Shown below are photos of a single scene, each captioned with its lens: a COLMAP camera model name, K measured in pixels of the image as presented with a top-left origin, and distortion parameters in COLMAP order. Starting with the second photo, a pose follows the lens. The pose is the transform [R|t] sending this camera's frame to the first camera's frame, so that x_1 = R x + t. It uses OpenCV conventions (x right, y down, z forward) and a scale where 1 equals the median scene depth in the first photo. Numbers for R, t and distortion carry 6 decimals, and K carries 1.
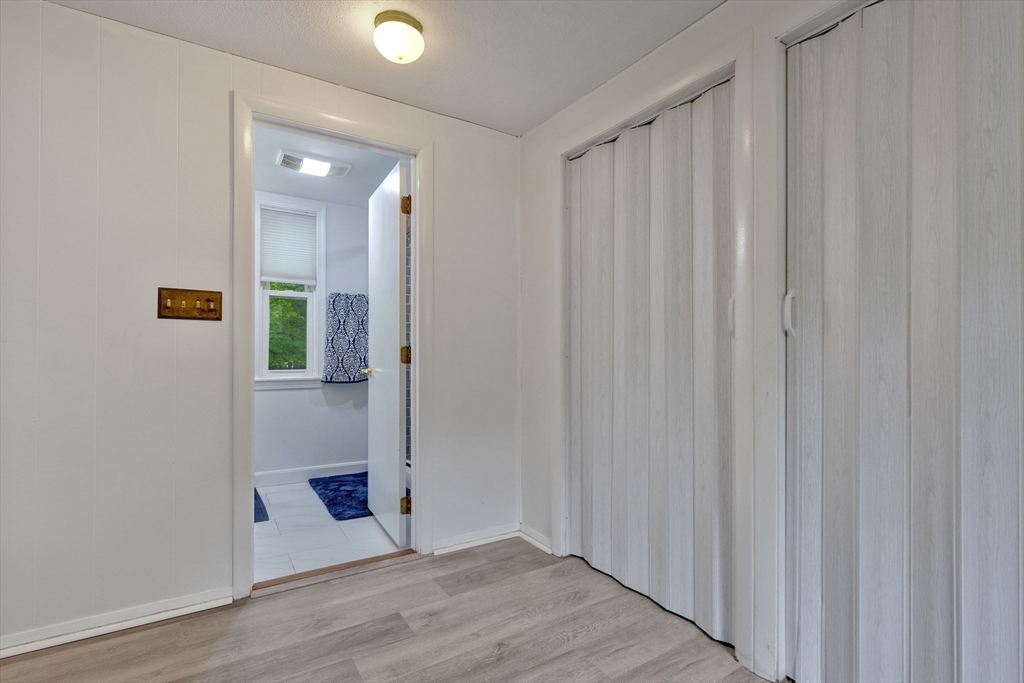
lens RADIAL K [[453.5, 0, 514.4], [0, 453.5, 347.2], [0, 0, 1]] dist [0.002654, 0.000118]
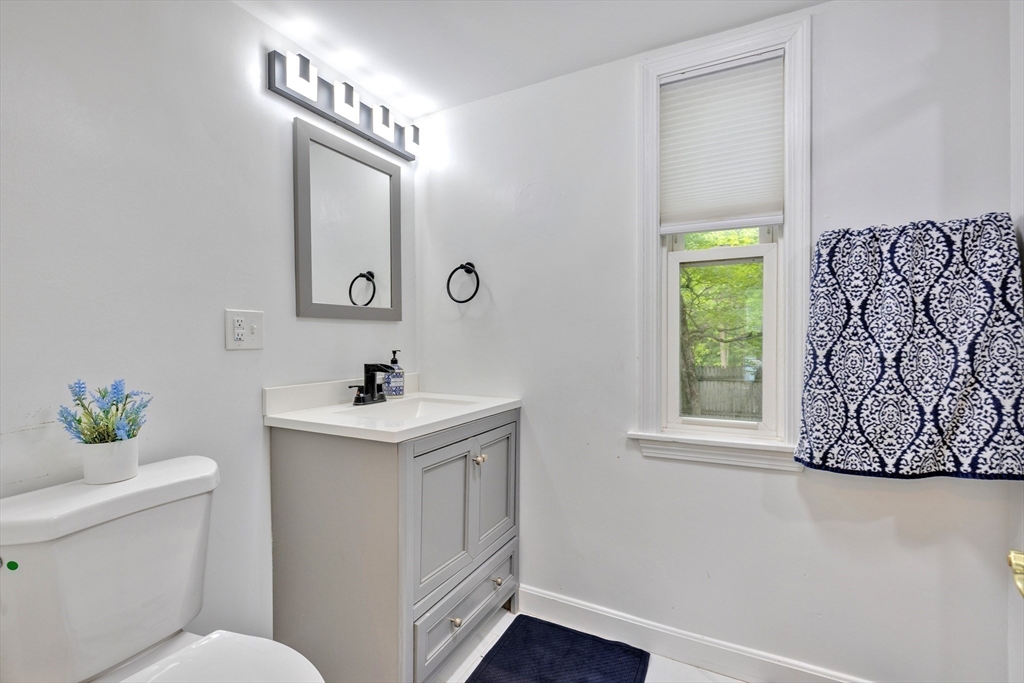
lens RADIAL K [[453.5, 0, 513.0], [0, 453.5, 343.6], [0, 0, 1]] dist [0.002654, 0.000118]
pose [[0.541556, 0.001399, -0.840664, -0.223087], [0.006374, 0.999963, 0.005771, -0.029509], [0.840641, -0.008483, 0.541527, 0.570172]]
